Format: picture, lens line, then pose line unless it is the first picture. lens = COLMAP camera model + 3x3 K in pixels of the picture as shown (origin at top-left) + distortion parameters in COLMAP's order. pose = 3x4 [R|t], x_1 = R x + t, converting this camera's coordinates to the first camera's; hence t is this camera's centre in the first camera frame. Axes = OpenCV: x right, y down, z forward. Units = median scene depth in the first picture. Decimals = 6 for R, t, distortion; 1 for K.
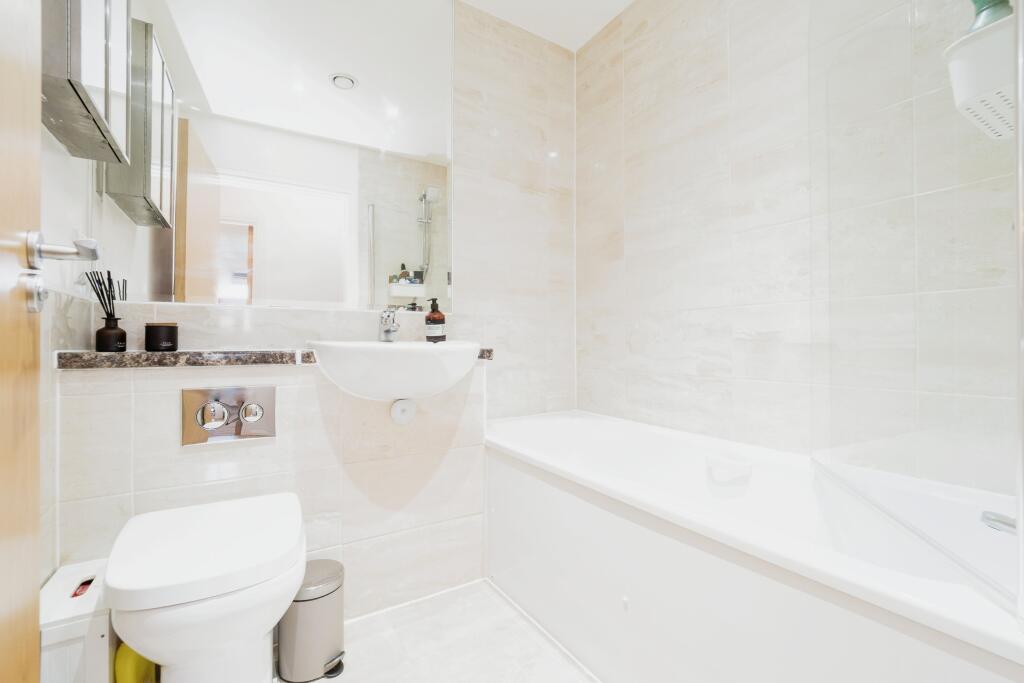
lens RADIAL K [[438.1, 0, 512.0], [0, 438.1, 341.5], [0, 0, 1]] dist [-0.001949, -0.000040]
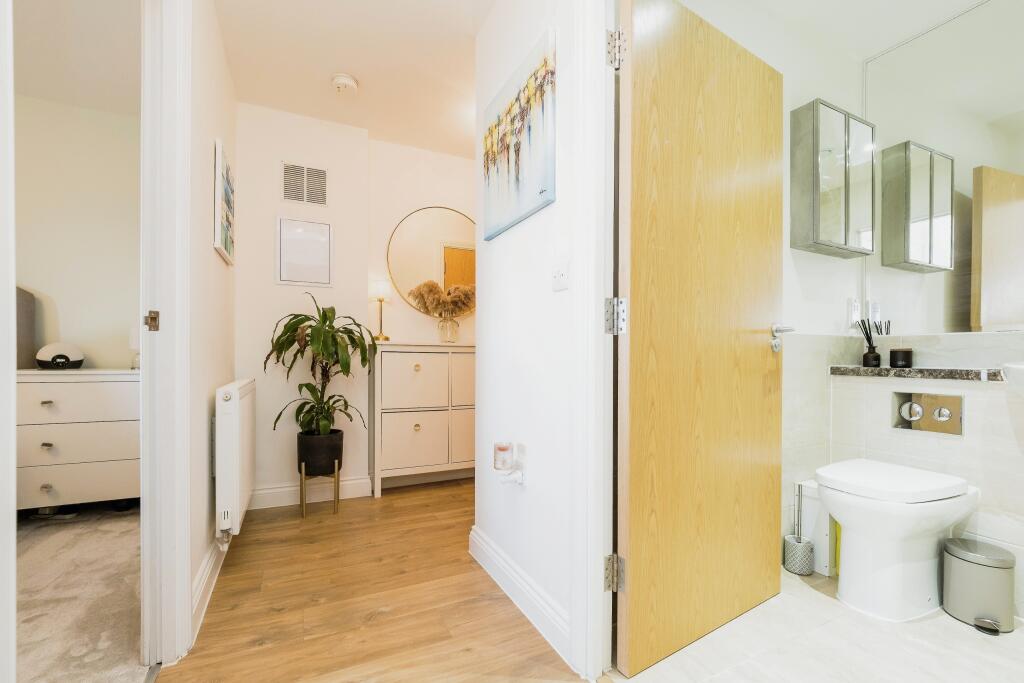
lens RADIAL K [[432.6, 0, 511.2], [0, 432.6, 357.6], [0, 0, 1]] dist [-0.000931, -0.000074]
pose [[-0.094258, 0.003879, -0.995540, 0.853706], [0.000970, 0.999992, 0.003804, -0.019499], [0.995547, -0.000607, -0.094261, -0.207523]]
